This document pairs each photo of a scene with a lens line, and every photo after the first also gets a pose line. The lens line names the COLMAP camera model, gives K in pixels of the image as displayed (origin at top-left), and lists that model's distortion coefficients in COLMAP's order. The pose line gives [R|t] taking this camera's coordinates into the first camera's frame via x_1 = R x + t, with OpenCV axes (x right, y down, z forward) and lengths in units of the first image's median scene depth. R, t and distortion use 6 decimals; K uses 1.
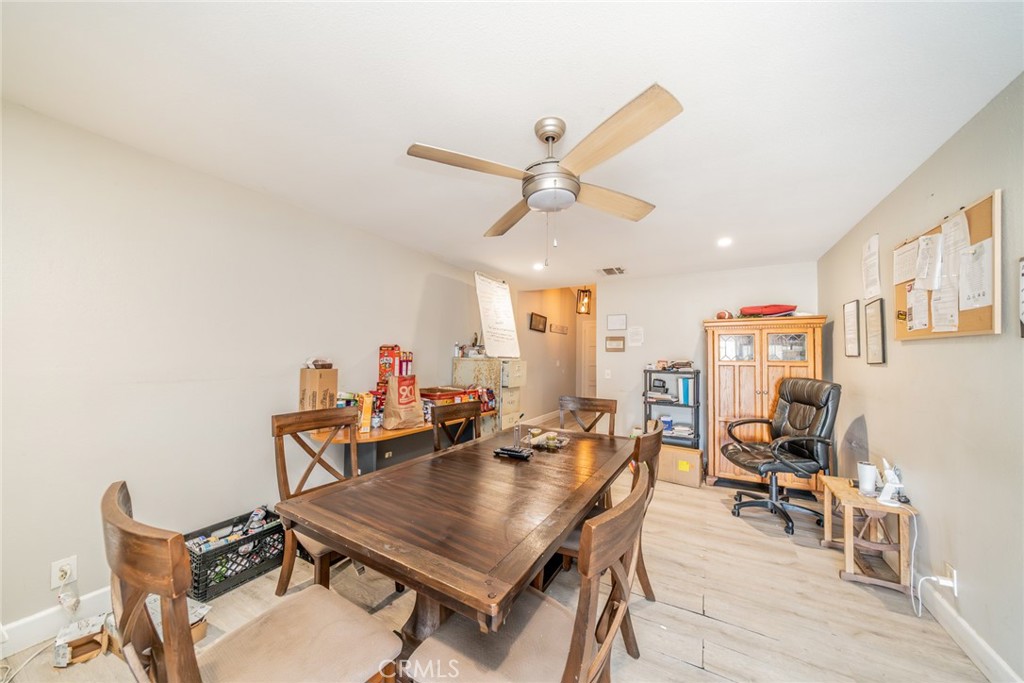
lens RADIAL K [[349.3, 0, 512.0], [0, 349.3, 341.5], [0, 0, 1]] dist [-0.002114, -0.000052]
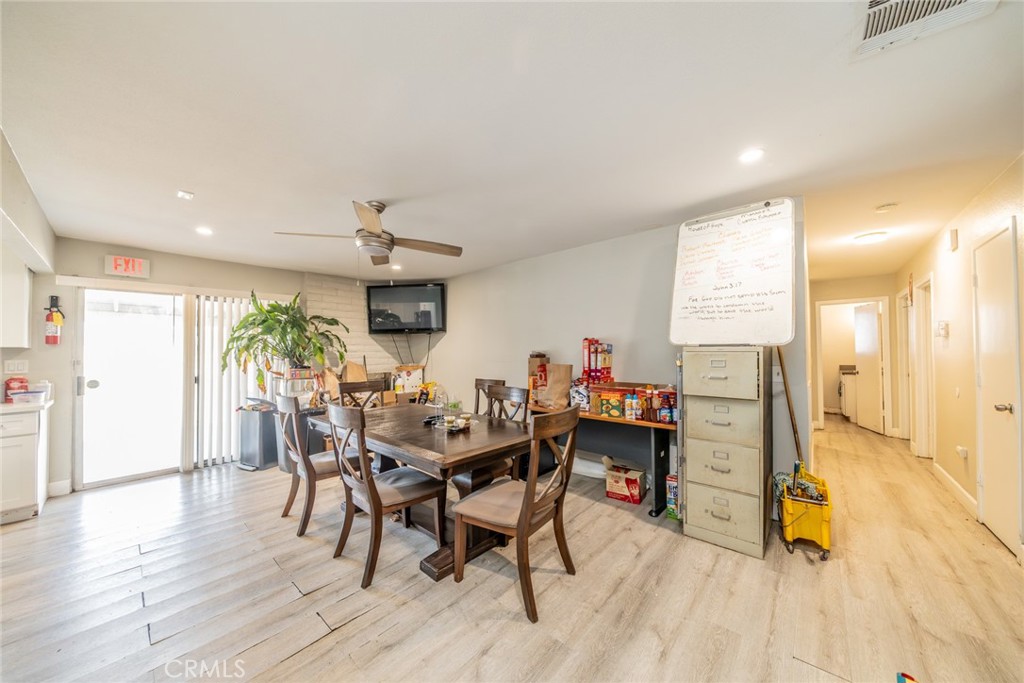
lens RADIAL K [[349.3, 0, 512.0], [0, 349.3, 341.5], [0, 0, 1]] dist [-0.002114, -0.000052]
pose [[-0.187105, -0.034135, -0.981747, 0.696093], [0.053340, 0.997569, -0.044850, 0.052603], [0.980891, -0.060758, -0.184830, 0.857728]]
